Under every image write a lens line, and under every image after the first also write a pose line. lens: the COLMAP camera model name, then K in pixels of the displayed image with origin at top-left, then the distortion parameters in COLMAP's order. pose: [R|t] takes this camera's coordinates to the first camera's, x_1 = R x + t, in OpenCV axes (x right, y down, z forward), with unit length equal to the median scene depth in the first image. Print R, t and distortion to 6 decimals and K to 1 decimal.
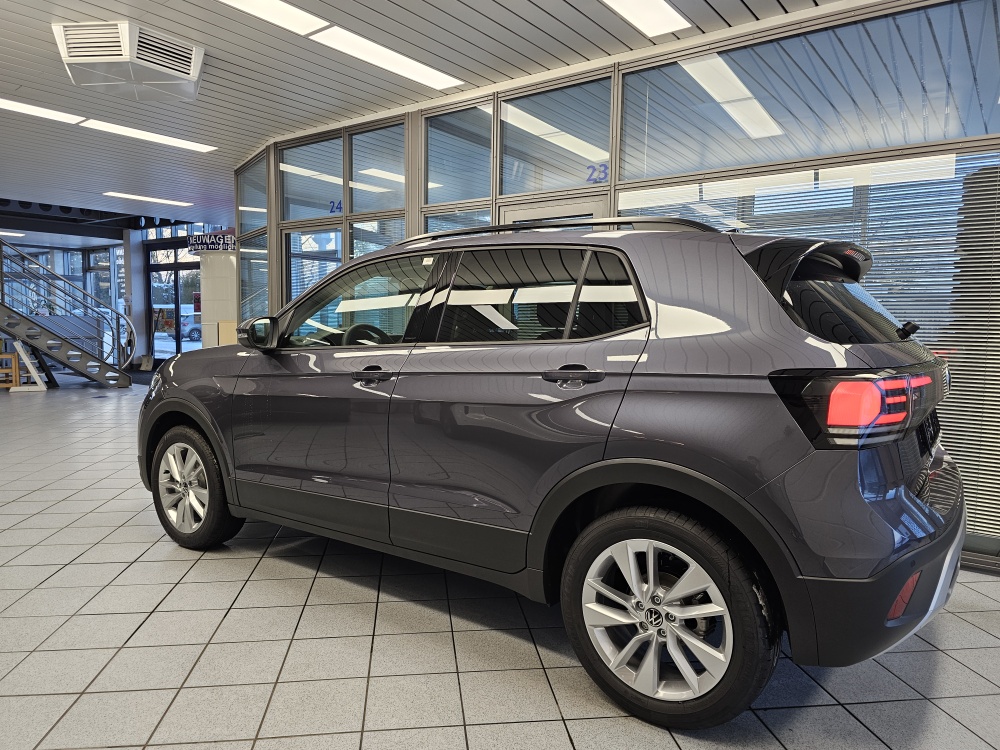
lens RADIAL K [[675.4, 0, 487.8], [0, 675.4, 380.2], [0, 0, 1]] dist [0.051859, -0.059367]
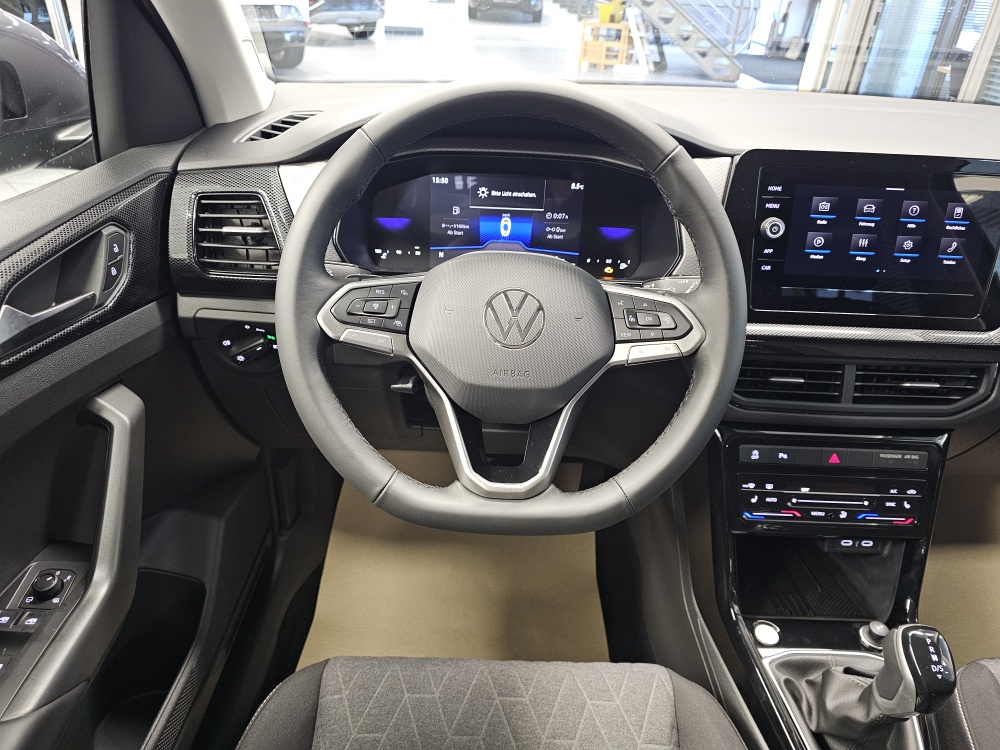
lens RADIAL K [[675.4, 0, 487.8], [0, 675.4, 380.2], [0, 0, 1]] dist [0.051859, -0.059367]
pose [[0.575470, 0.441590, -0.688355, 0.004719], [-0.108926, 0.875579, 0.470634, -0.025947], [0.810536, -0.195856, 0.551970, 0.243370]]
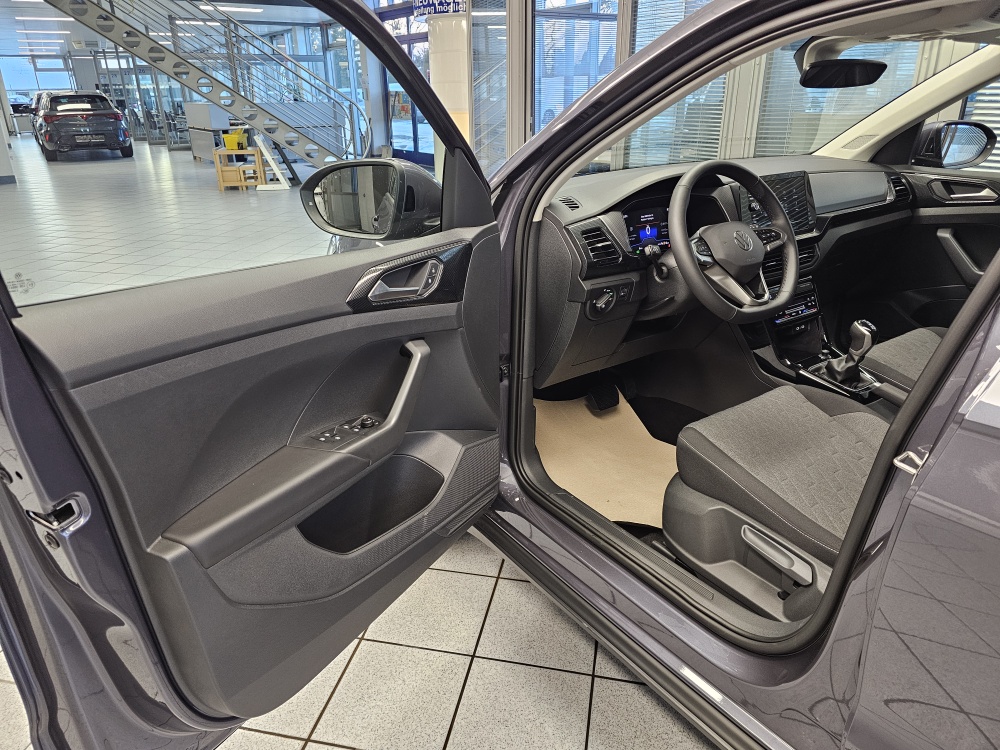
lens RADIAL K [[675.4, 0, 487.8], [0, 675.4, 380.2], [0, 0, 1]] dist [0.051859, -0.059367]
pose [[0.939201, 0.108931, -0.325632, -0.029527], [-0.002935, 0.950857, 0.309618, -0.022614], [0.343356, -0.289837, 0.893365, 0.130584]]
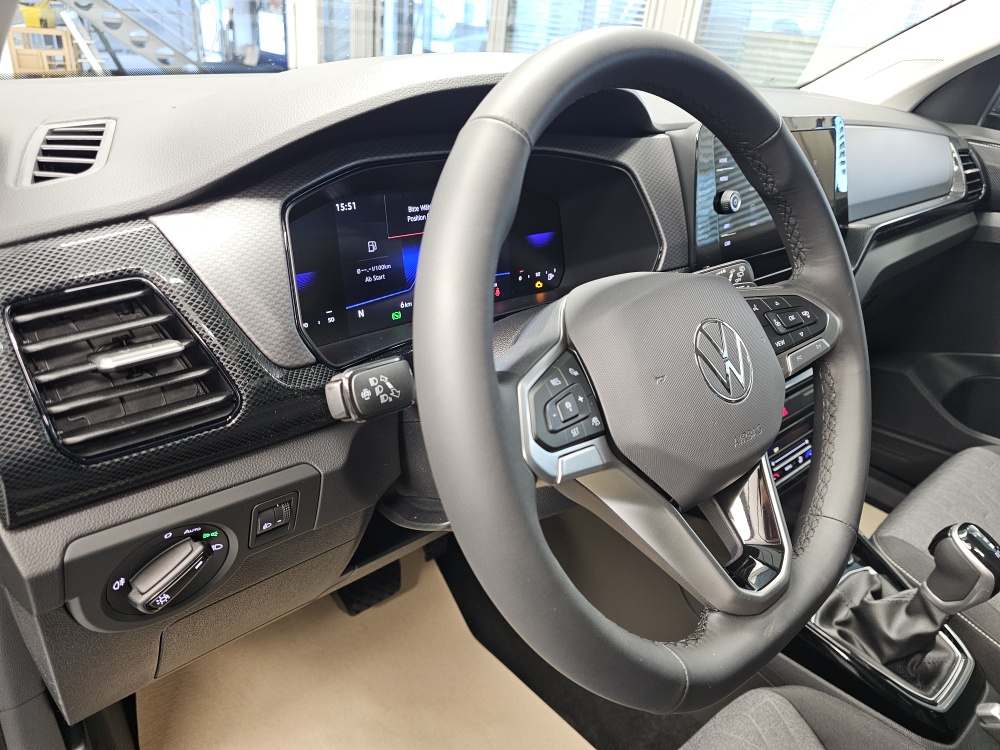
lens RADIAL K [[675.4, 0, 487.8], [0, 675.4, 380.2], [0, 0, 1]] dist [0.051859, -0.059367]
pose [[0.969457, 0.175940, -0.170872, -0.034398], [-0.097286, 0.915406, 0.390599, -0.018995], [0.225139, -0.362045, 0.904564, 0.238054]]
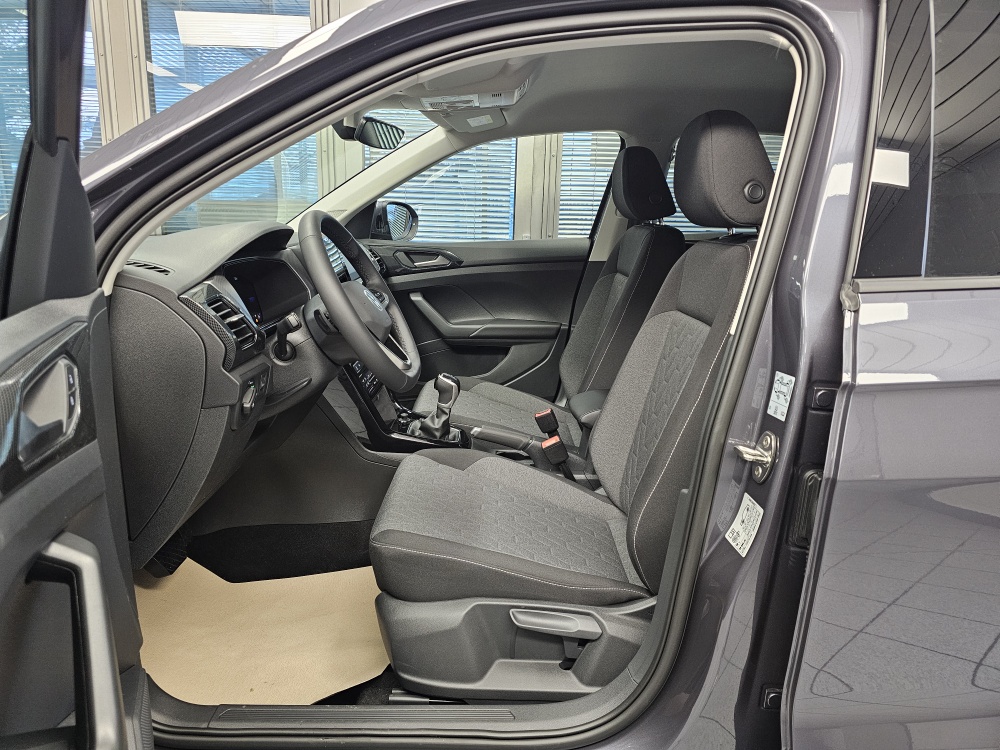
lens RADIAL K [[670.0, 0, 500.0], [0, 670.0, 375.0], [0, 0, 1]] dist [0.065258, -0.071188]
pose [[0.808974, -0.127319, 0.573891, -0.077419], [0.035385, 0.985040, 0.168653, -0.013743], [-0.586778, -0.116129, 0.801377, 0.168432]]
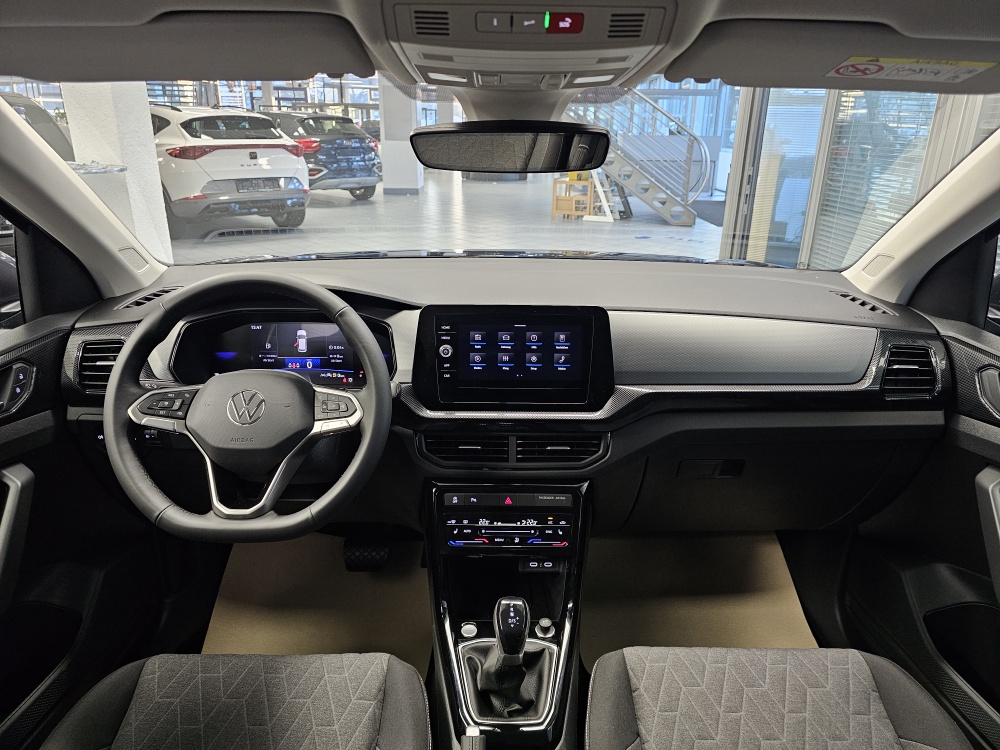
lens RADIAL K [[670.0, 0, 500.0], [0, 670.0, 375.0], [0, 0, 1]] dist [0.065258, -0.071188]
pose [[0.582608, 0.279012, -0.763361, 0.048601], [-0.076910, 0.953940, 0.289971, -0.036746], [0.809106, -0.110230, 0.577231, 0.250595]]
